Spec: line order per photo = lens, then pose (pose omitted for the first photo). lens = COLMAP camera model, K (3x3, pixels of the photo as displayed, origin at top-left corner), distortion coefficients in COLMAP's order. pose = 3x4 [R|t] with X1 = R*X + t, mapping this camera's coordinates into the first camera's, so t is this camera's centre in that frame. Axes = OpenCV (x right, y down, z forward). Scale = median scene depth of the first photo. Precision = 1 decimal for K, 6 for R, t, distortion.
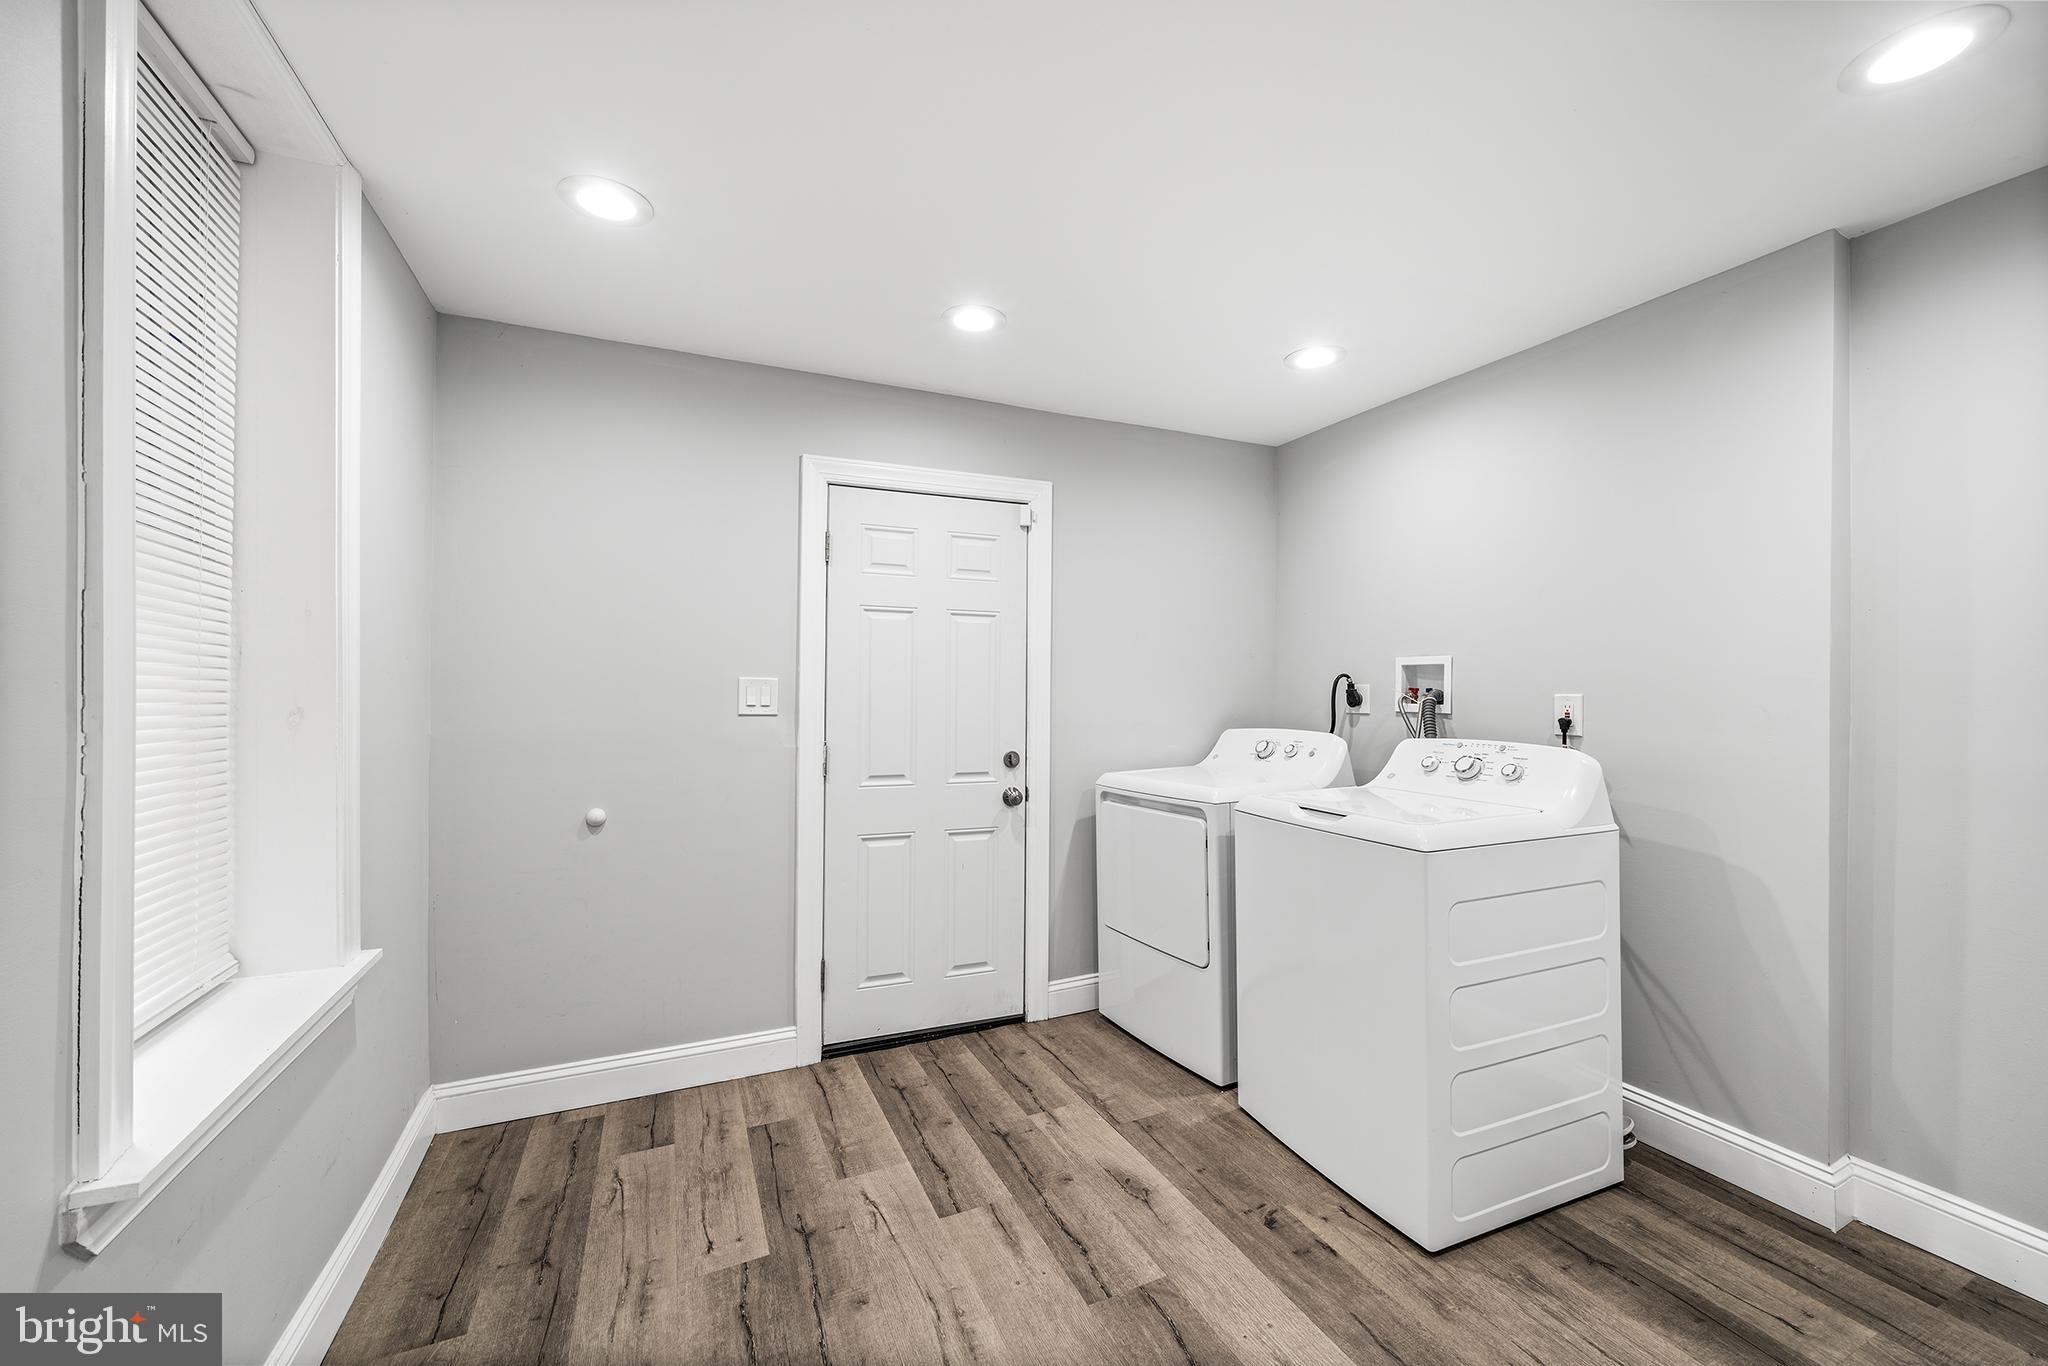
lens RADIAL K [[794.7, 0, 1024.0], [0, 794.7, 683.0], [0, 0, 1]] dist [-0.000017, 0.000042]
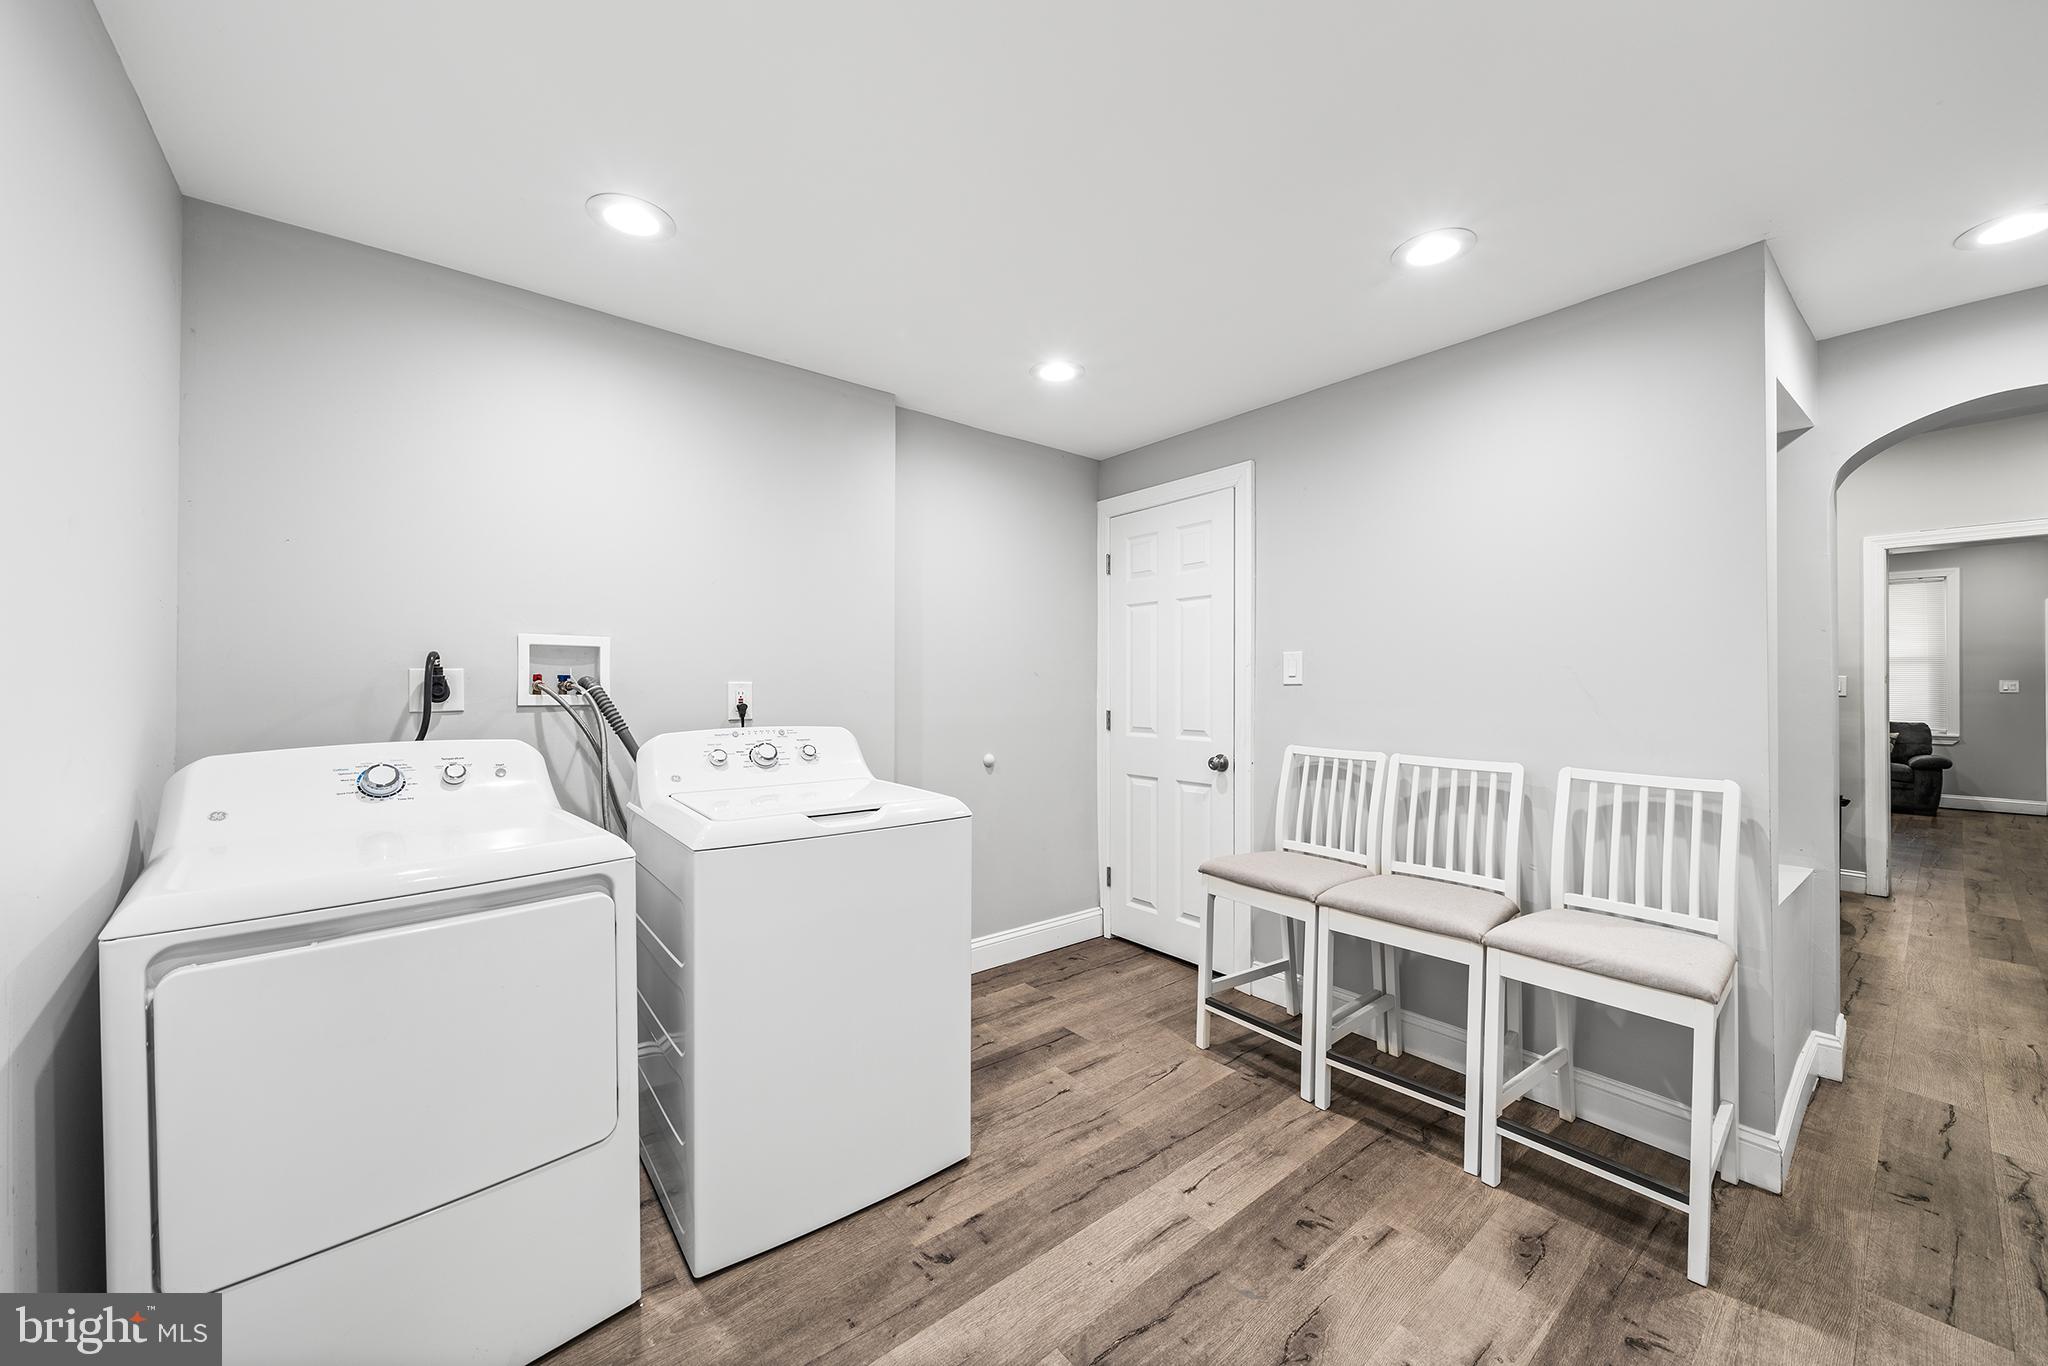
lens RADIAL K [[771.1, 0, 1024.0], [0, 771.1, 683.0], [0, 0, 1]] dist [-0.000530, -0.000027]
pose [[-0.271160, -0.000686, 0.962534, -0.532581], [-0.008174, 0.999965, -0.001590, 0.017124], [-0.962500, -0.008299, -0.271156, 1.087687]]
